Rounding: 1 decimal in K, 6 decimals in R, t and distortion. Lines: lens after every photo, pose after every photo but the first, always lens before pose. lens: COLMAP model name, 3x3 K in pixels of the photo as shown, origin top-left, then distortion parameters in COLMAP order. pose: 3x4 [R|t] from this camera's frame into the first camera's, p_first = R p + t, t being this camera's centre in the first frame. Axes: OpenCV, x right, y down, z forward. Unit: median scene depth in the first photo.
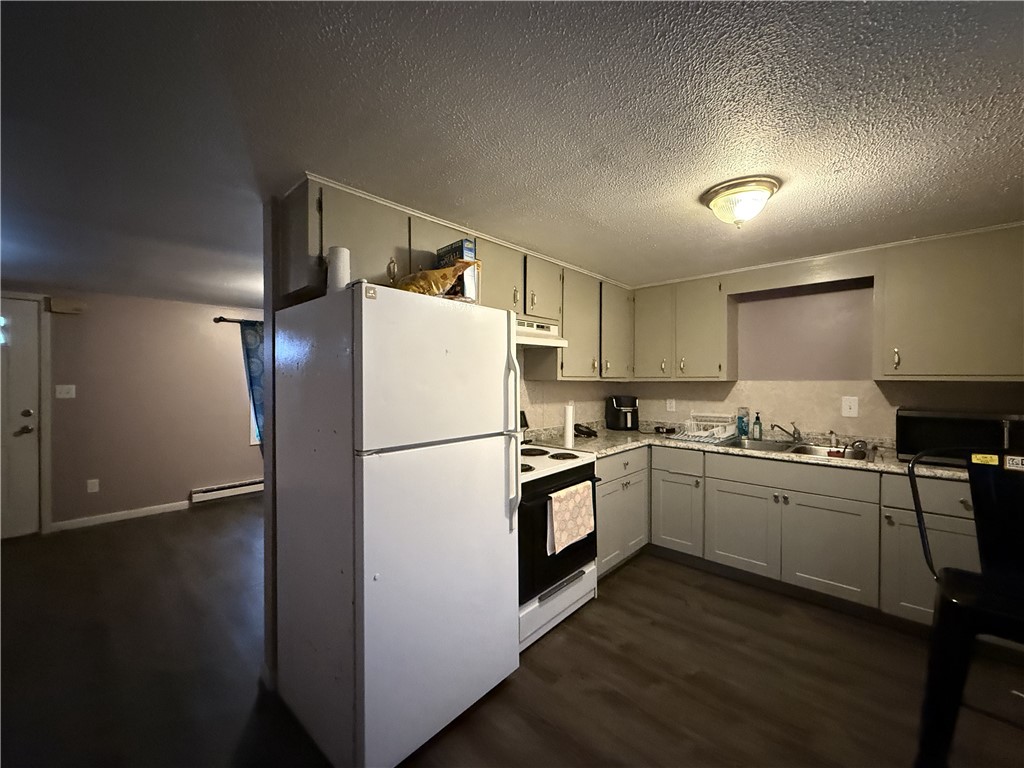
lens RADIAL K [[405.0, 0, 513.4], [0, 405.0, 381.9], [0, 0, 1]] dist [-0.000673, -0.000377]
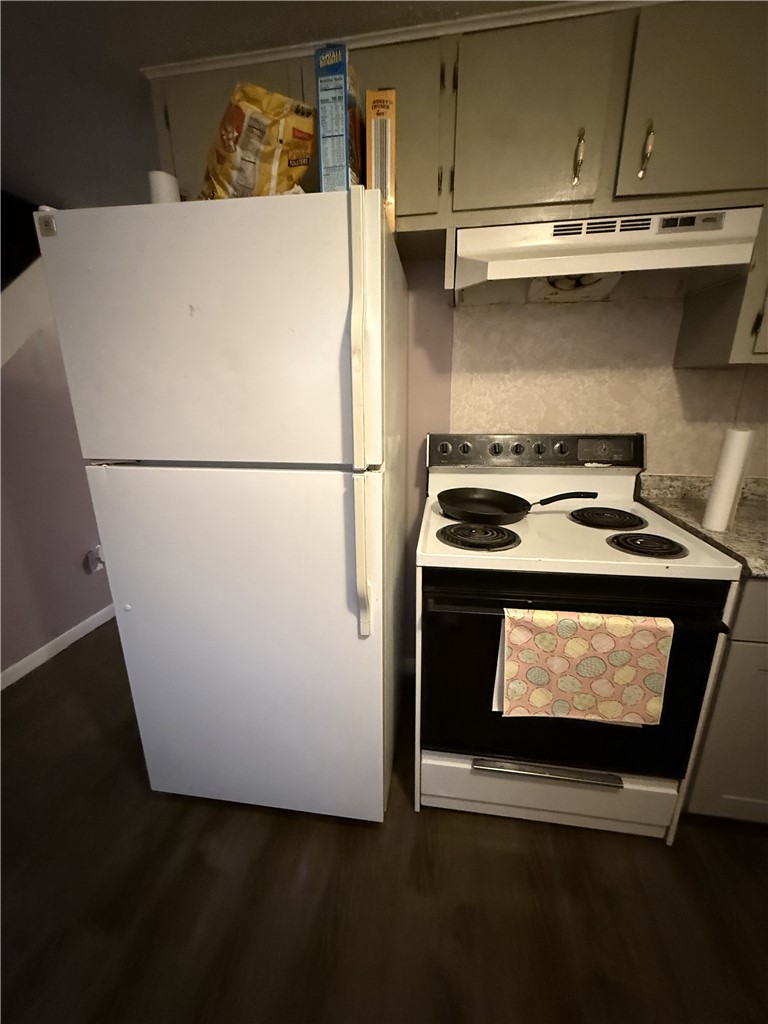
lens RADIAL K [[405.0, 0, 383.3], [0, 405.0, 511.5], [0, 0, 1]] dist [-0.000673, -0.000377]
pose [[0.551099, 0.238080, -0.799755, 0.343598], [0.003683, 0.957730, 0.287646, 0.023969], [0.834432, -0.161467, 0.526927, 0.592846]]
